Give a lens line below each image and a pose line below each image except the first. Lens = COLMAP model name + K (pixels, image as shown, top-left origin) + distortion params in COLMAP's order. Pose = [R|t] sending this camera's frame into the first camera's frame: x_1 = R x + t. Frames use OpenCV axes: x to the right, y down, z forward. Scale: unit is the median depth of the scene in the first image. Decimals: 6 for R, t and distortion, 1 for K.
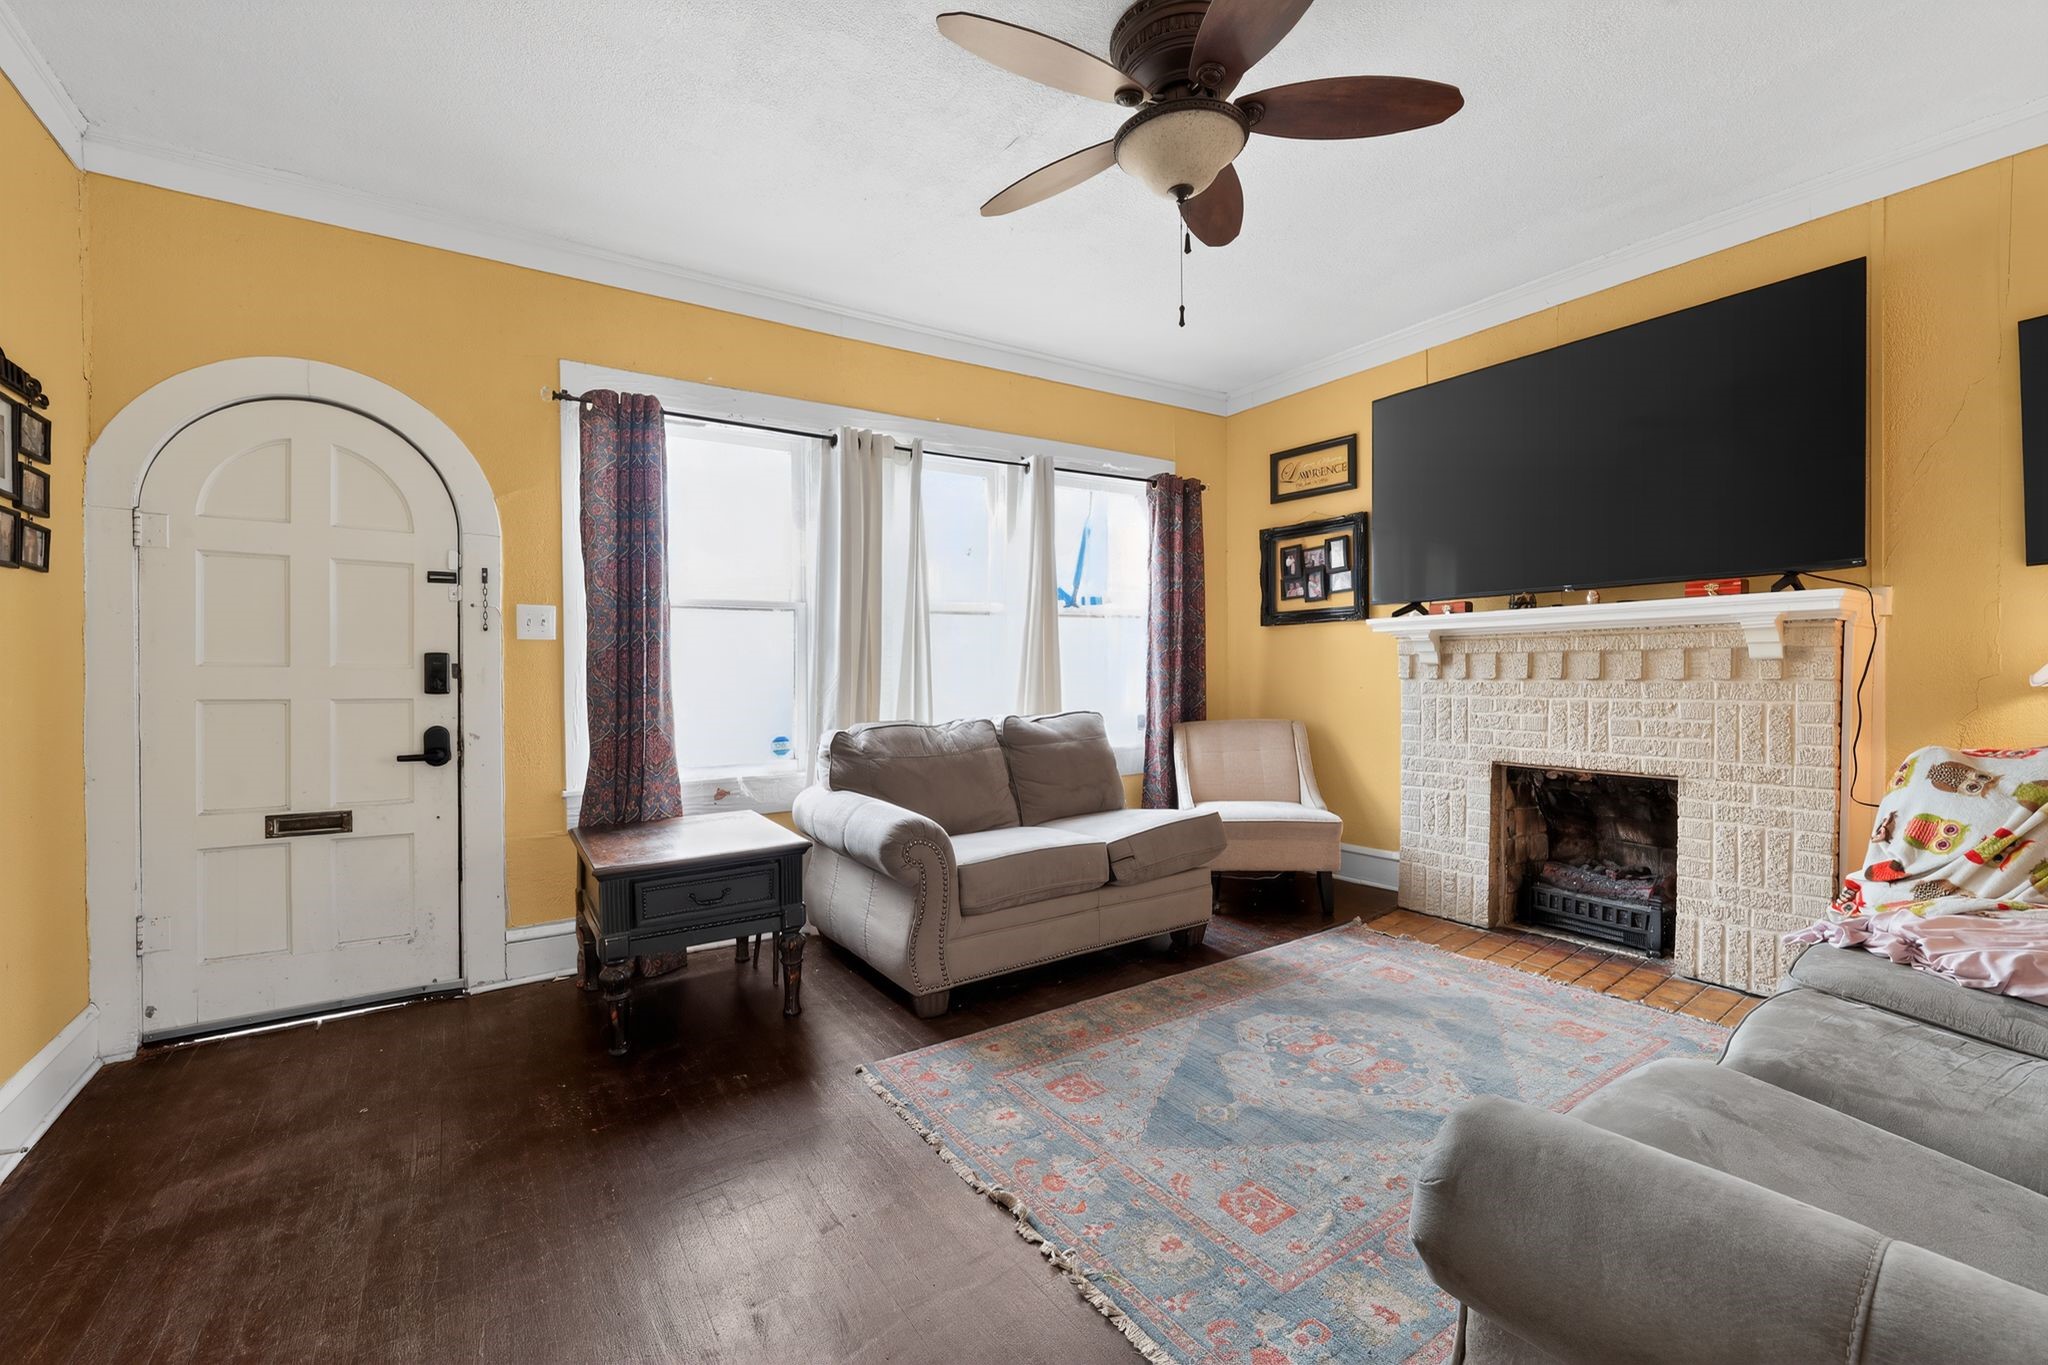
lens RADIAL K [[838.8, 0, 1024.0], [0, 838.8, 682.5], [0, 0, 1]] dist [-0.006730, 0.000033]
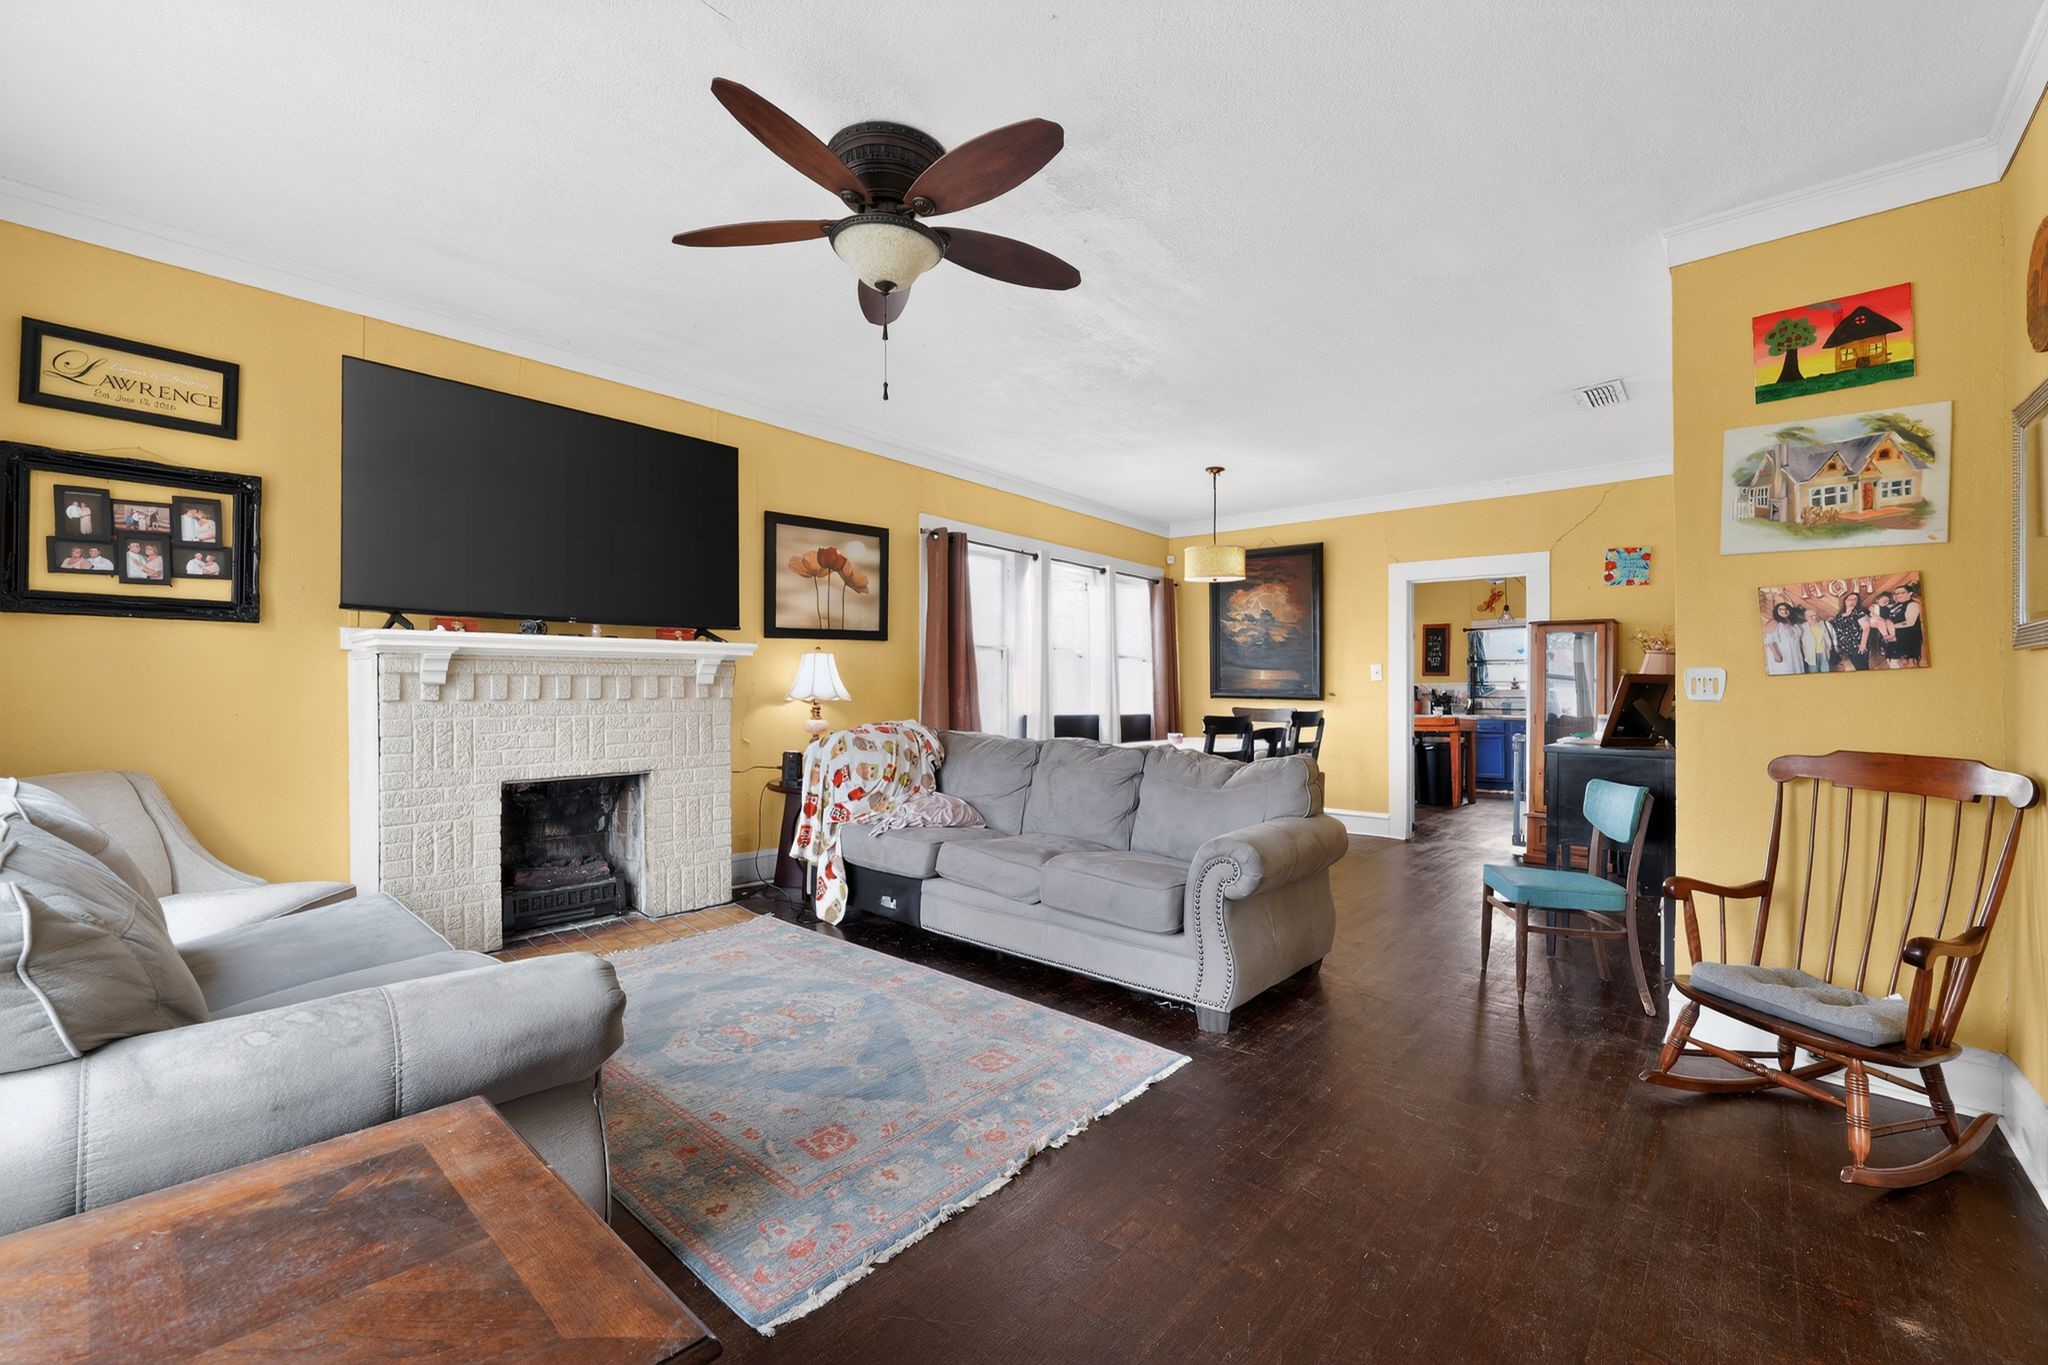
lens RADIAL K [[847.0, 0, 1005.9], [0, 847.0, 678.3], [0, 0, 1]] dist [-0.008860, -0.000037]
pose [[-0.246022, 0.014576, 0.969155, -0.621757], [0.010441, 0.999869, -0.012388, -0.012204], [-0.969208, 0.007071, -0.246141, 0.708663]]
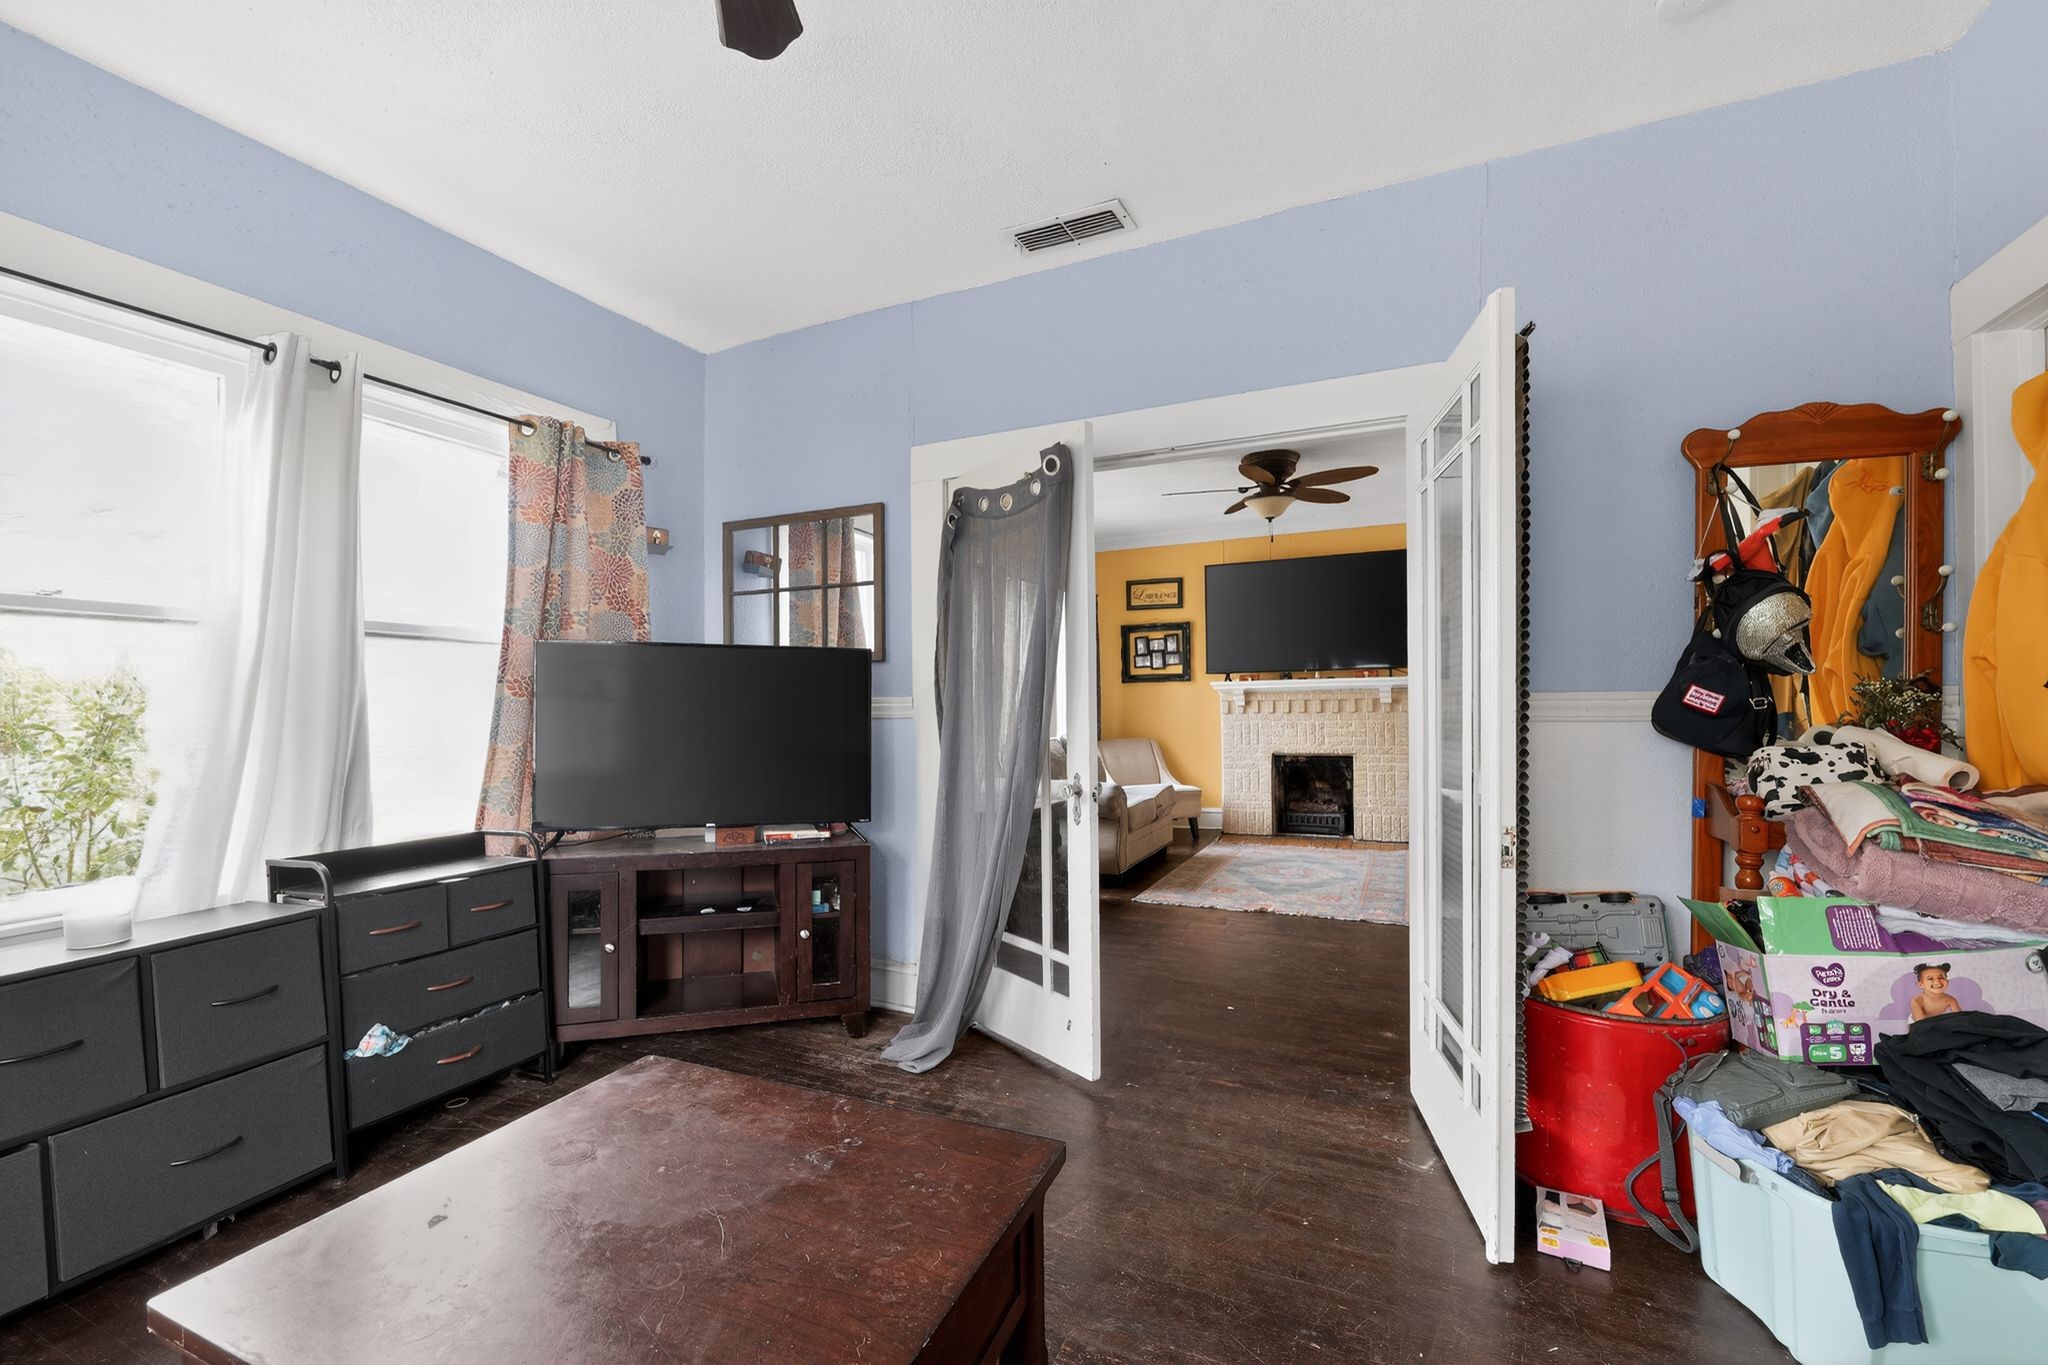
lens RADIAL K [[849.7, 0, 1017.9], [0, 849.7, 691.1], [0, 0, 1]] dist [0.002081, 0.000222]
pose [[0.859580, 0.007715, 0.510942, -1.111328], [0.011446, 0.999344, -0.034346, 0.007346], [-0.510872, 0.035371, 0.858929, -0.504837]]
